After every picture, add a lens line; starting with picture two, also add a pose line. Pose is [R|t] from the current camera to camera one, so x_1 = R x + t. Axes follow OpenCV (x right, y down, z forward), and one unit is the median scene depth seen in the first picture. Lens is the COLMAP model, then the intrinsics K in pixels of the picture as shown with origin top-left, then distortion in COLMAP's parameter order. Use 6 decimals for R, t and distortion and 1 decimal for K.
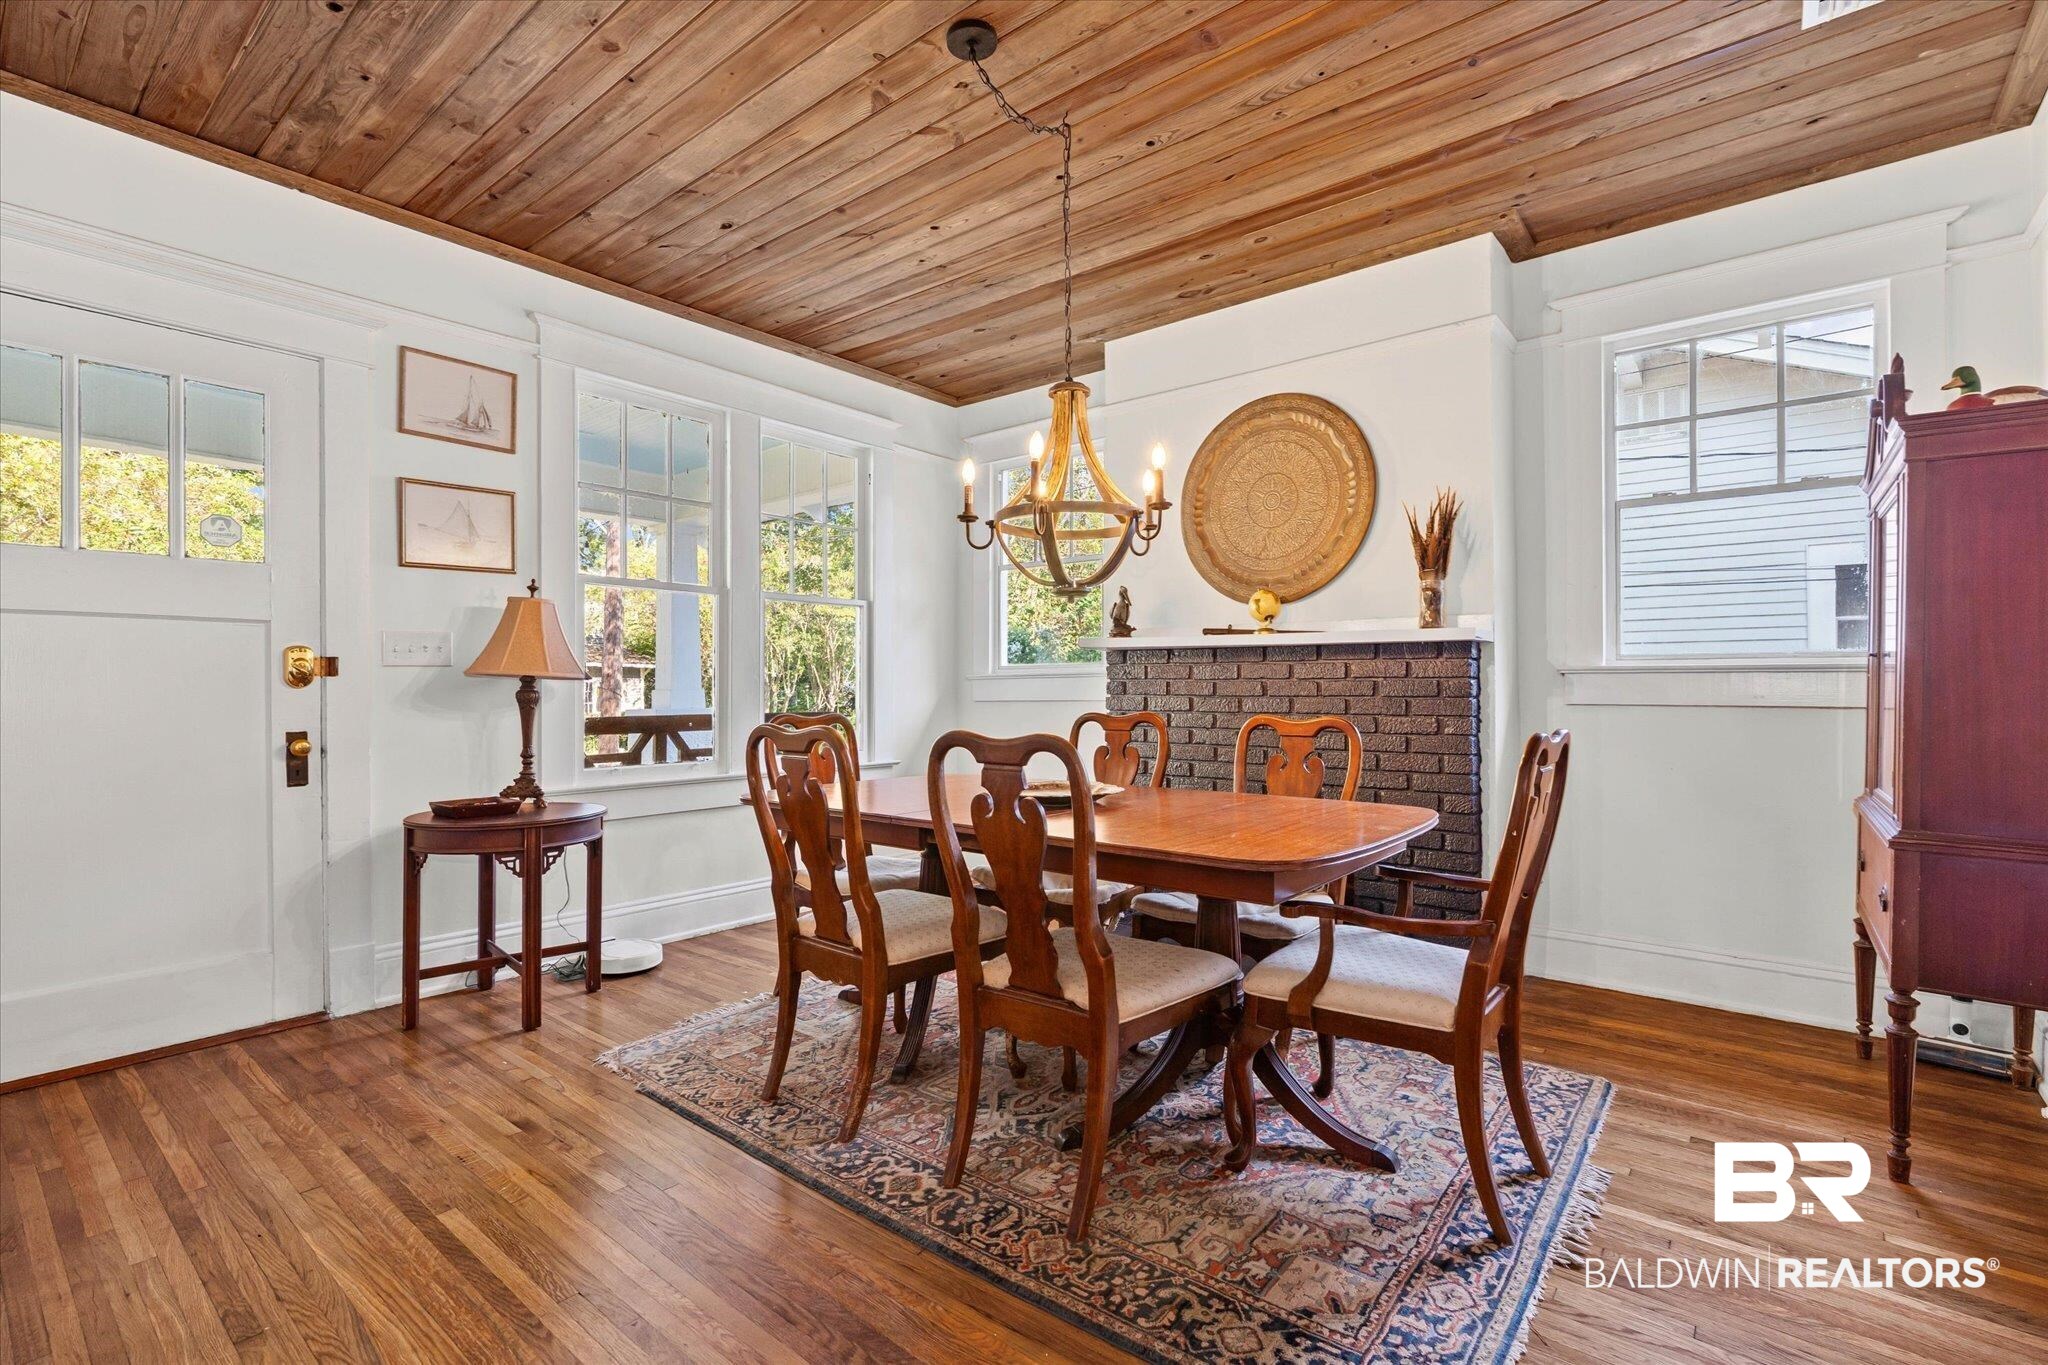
lens RADIAL K [[923.8, 0, 1031.9], [0, 923.8, 683.7], [0, 0, 1]] dist [-0.001399, 0.000907]
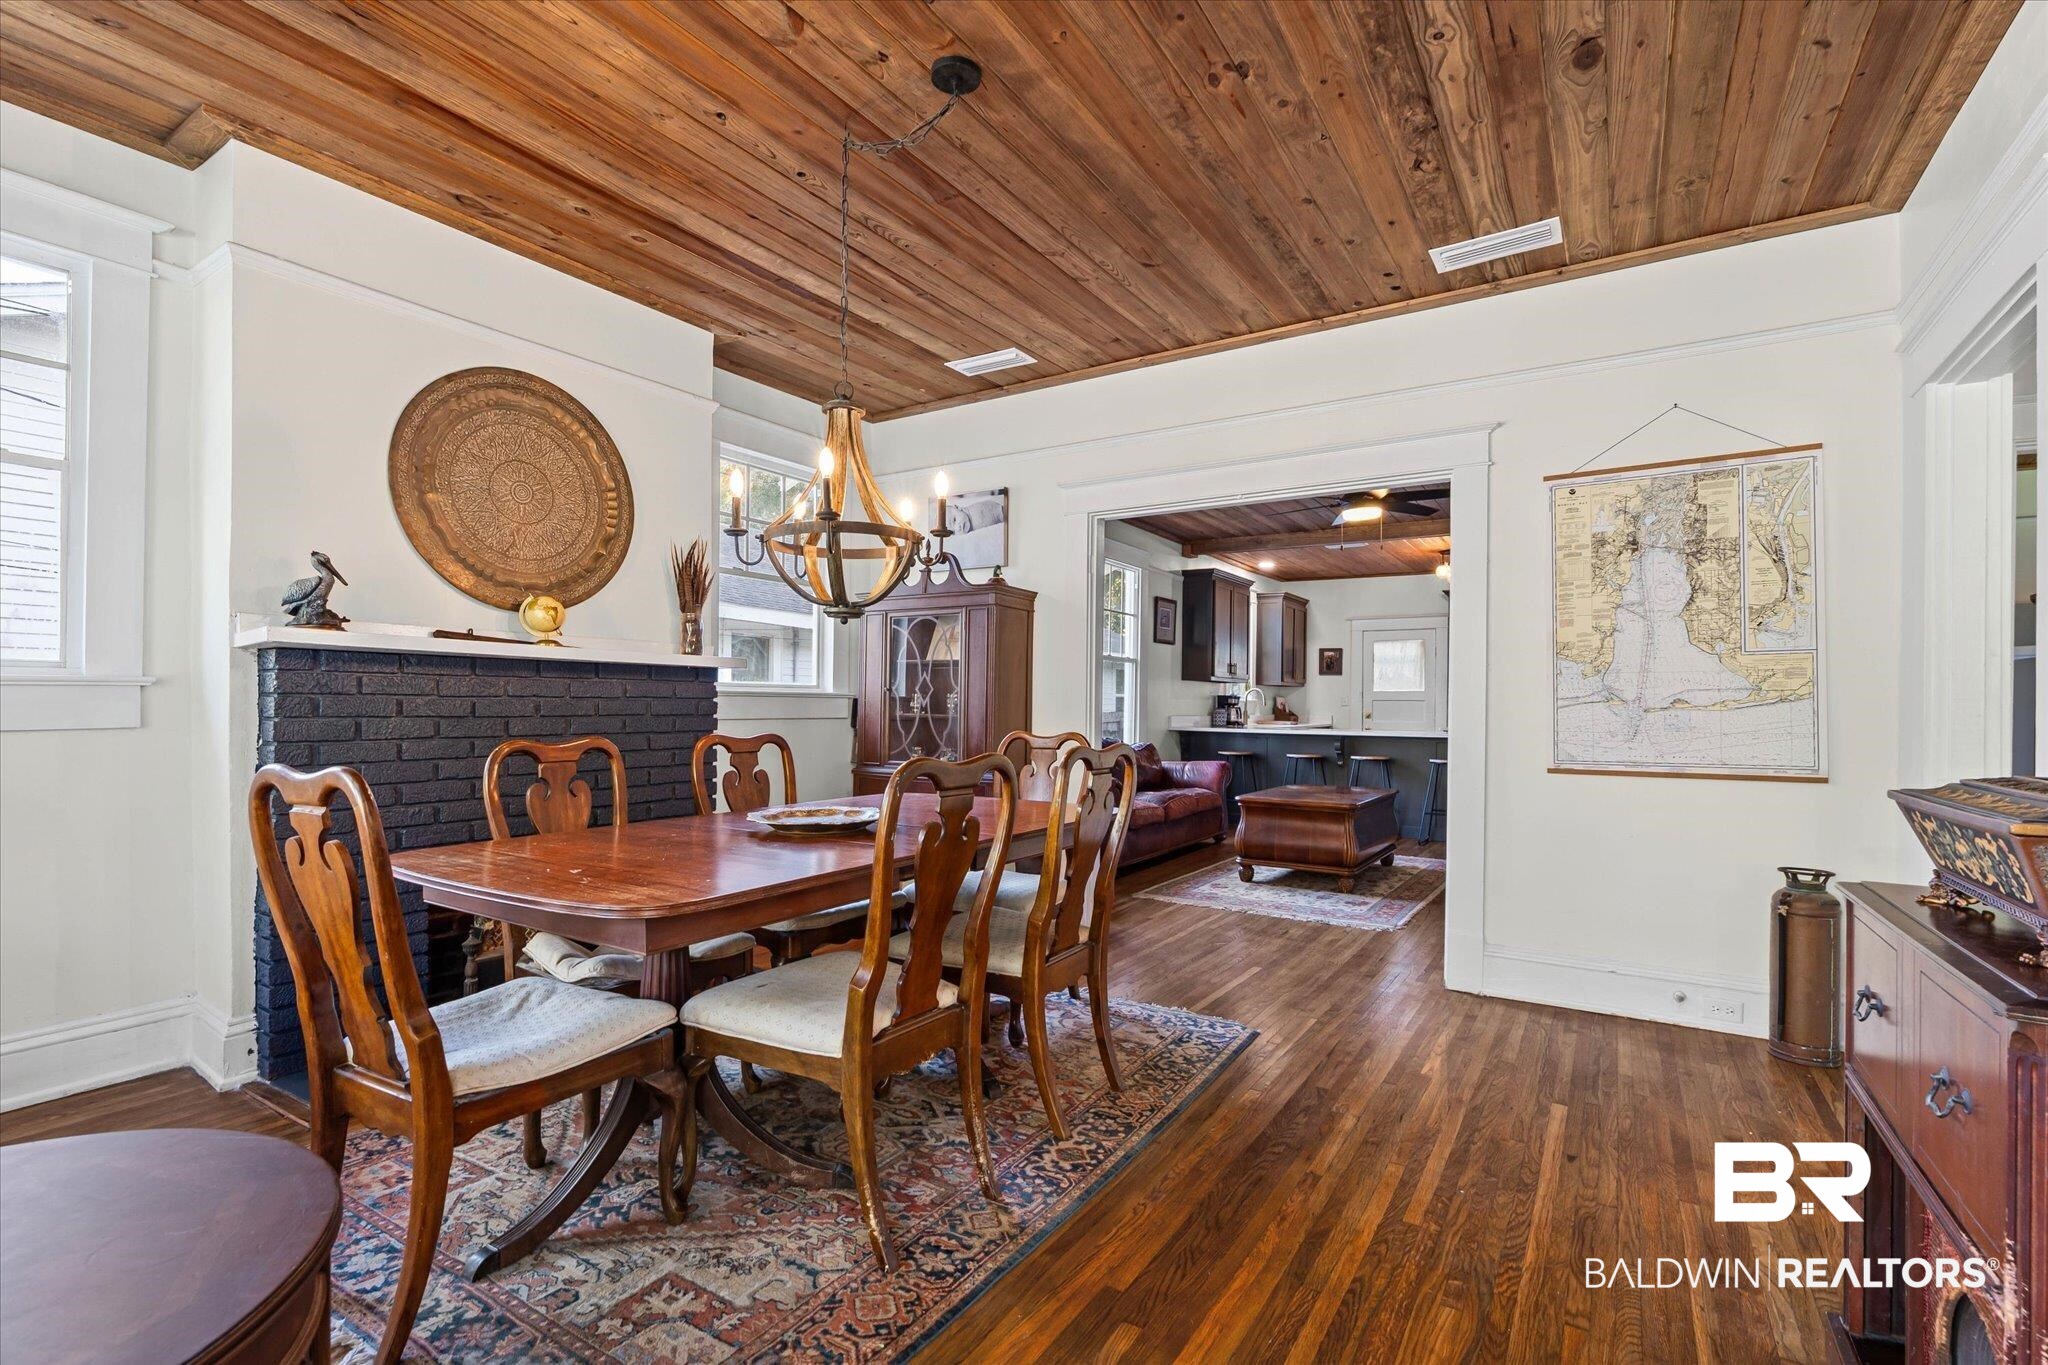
lens RADIAL K [[923.8, 0, 1018.0], [0, 923.8, 699.0], [0, 0, 1]] dist [-0.001399, 0.000907]
pose [[-0.099281, 0.009293, 0.995016, -0.739275], [-0.006001, 0.999933, -0.009938, 0.003126], [-0.995041, -0.006958, -0.099218, 0.701002]]
